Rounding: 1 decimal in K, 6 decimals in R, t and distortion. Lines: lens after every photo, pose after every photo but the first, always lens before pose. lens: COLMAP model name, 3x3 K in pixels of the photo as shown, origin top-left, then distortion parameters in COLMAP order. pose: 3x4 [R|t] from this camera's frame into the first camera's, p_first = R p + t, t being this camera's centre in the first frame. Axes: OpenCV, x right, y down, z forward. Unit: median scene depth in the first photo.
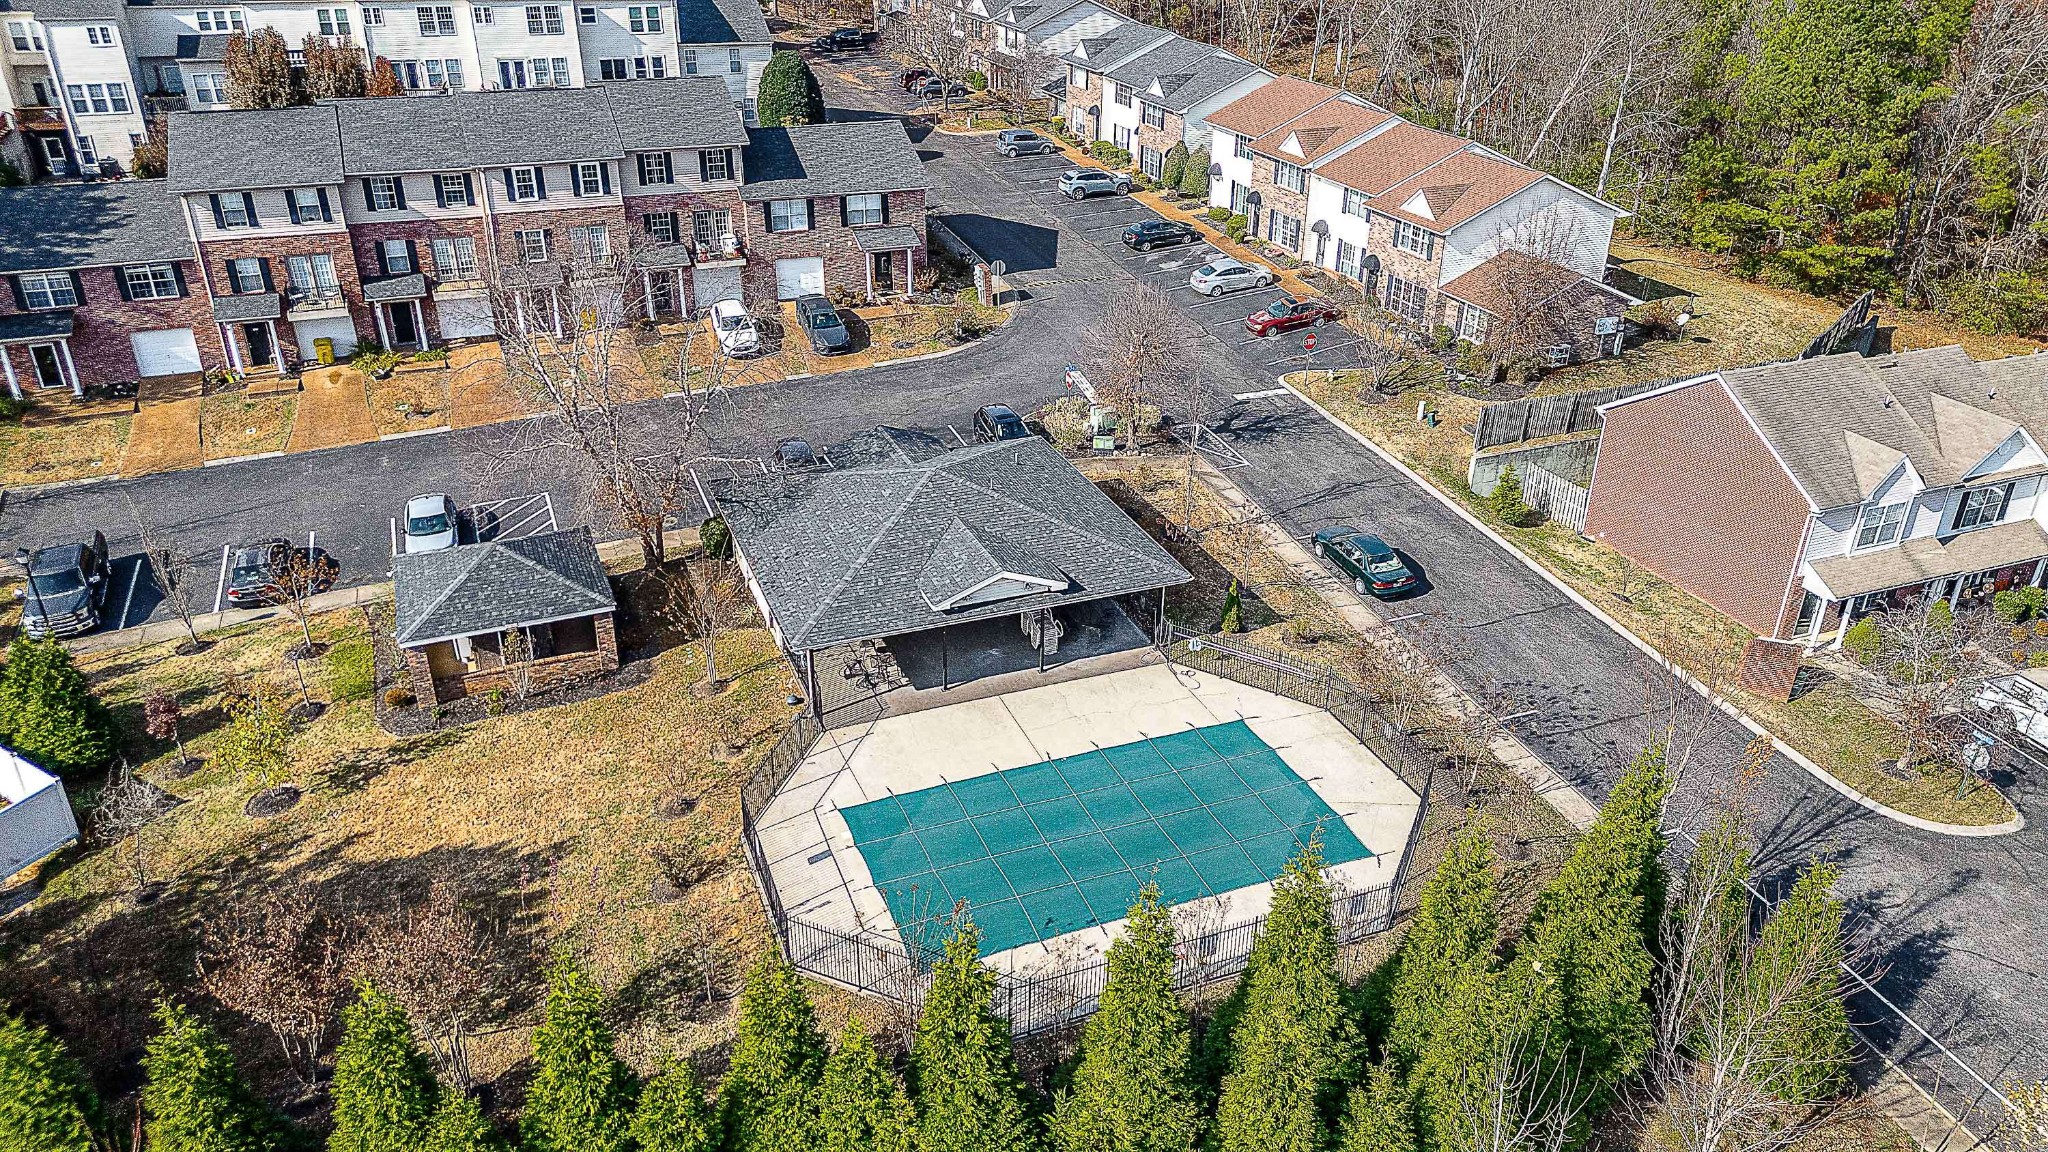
lens RADIAL K [[1426.5, 0, 1010.9], [0, 1426.5, 579.4], [0, 0, 1]] dist [0.068282, -0.065624]
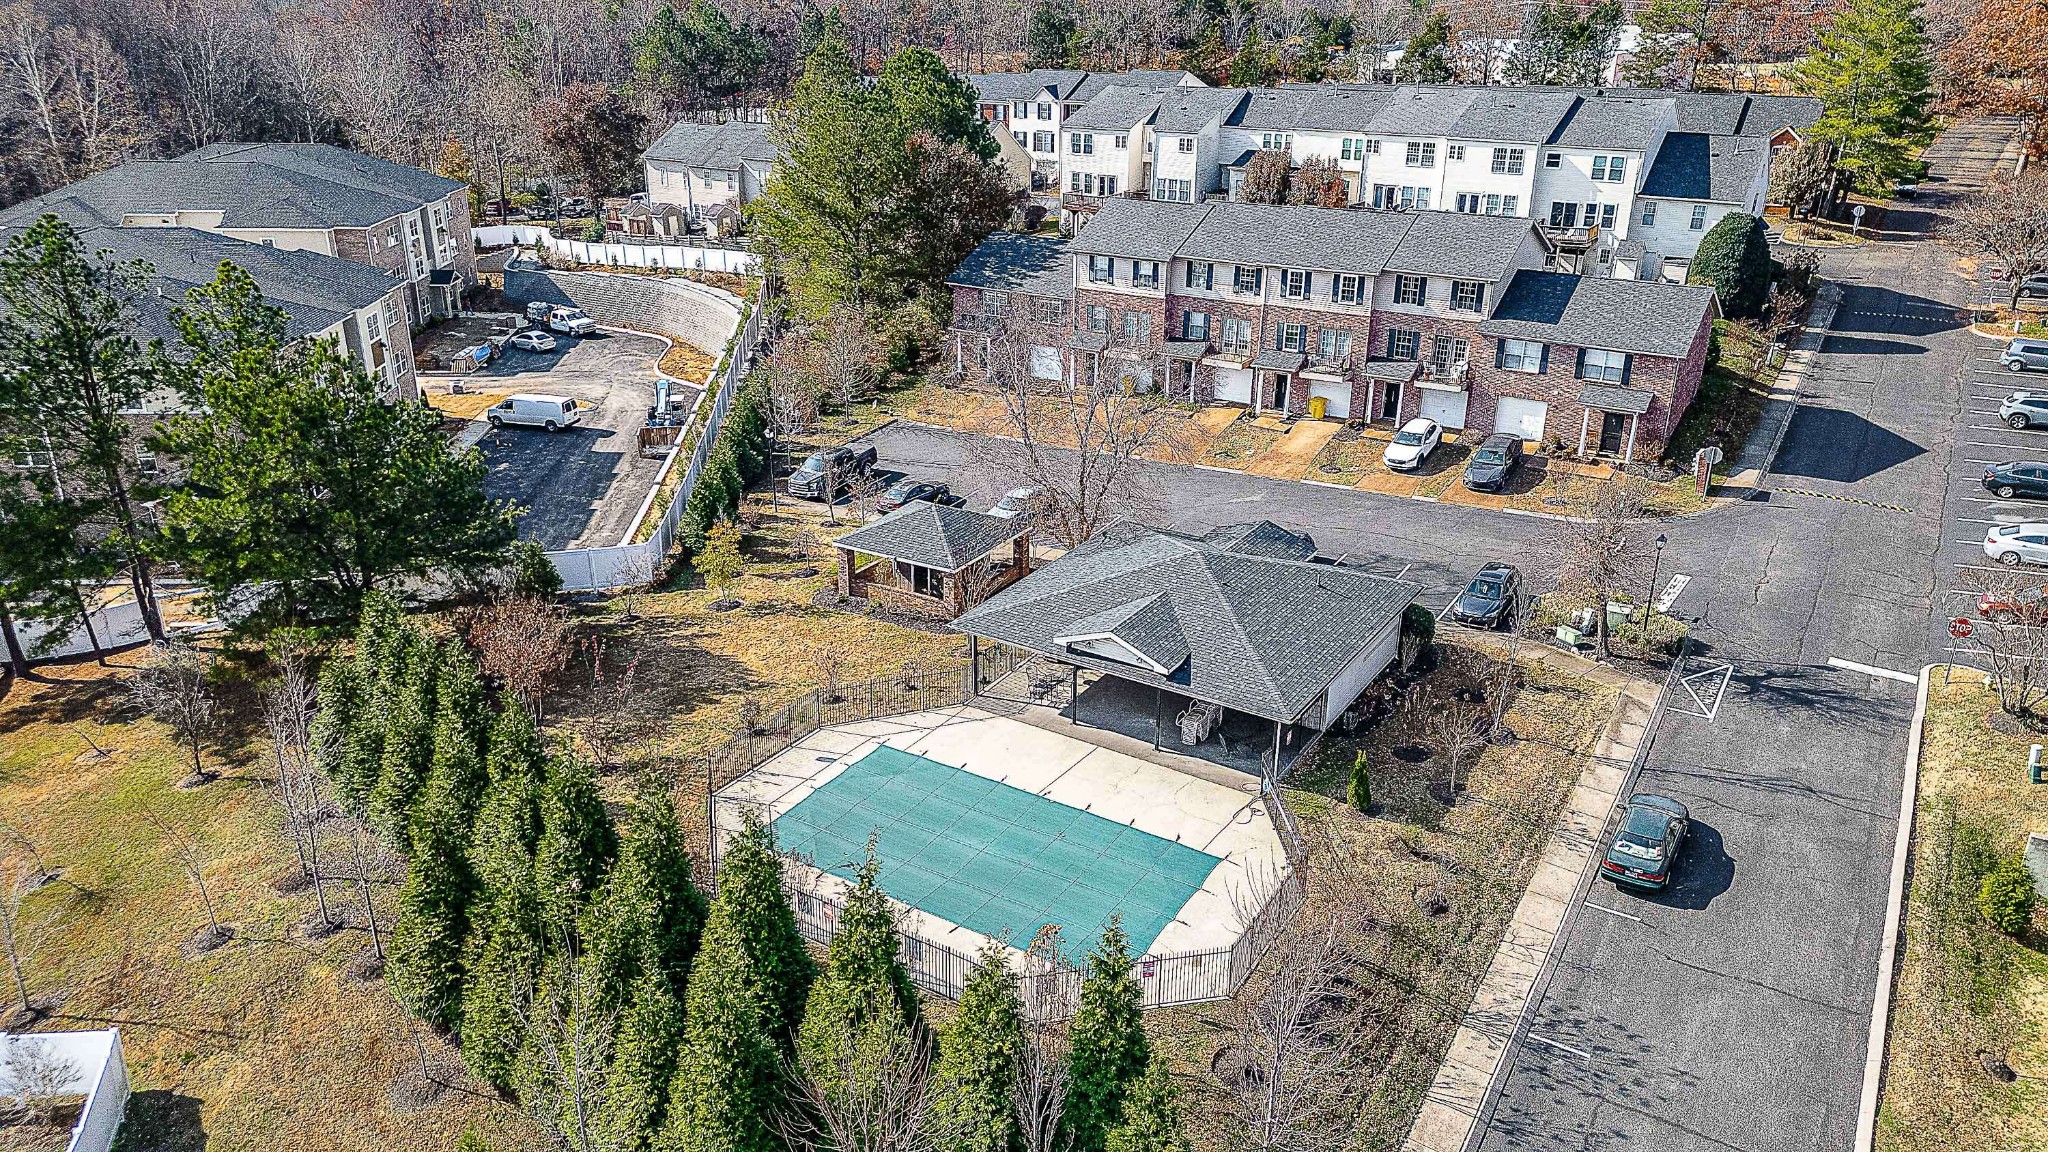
lens RADIAL K [[1426.5, 0, 1010.9], [0, 1426.5, 579.4], [0, 0, 1]] dist [0.068282, -0.065624]
pose [[0.588905, 0.303054, -0.749232, 0.442767], [-0.372728, 0.924404, 0.080939, -0.060095], [0.717122, 0.231594, 0.657343, 0.127066]]
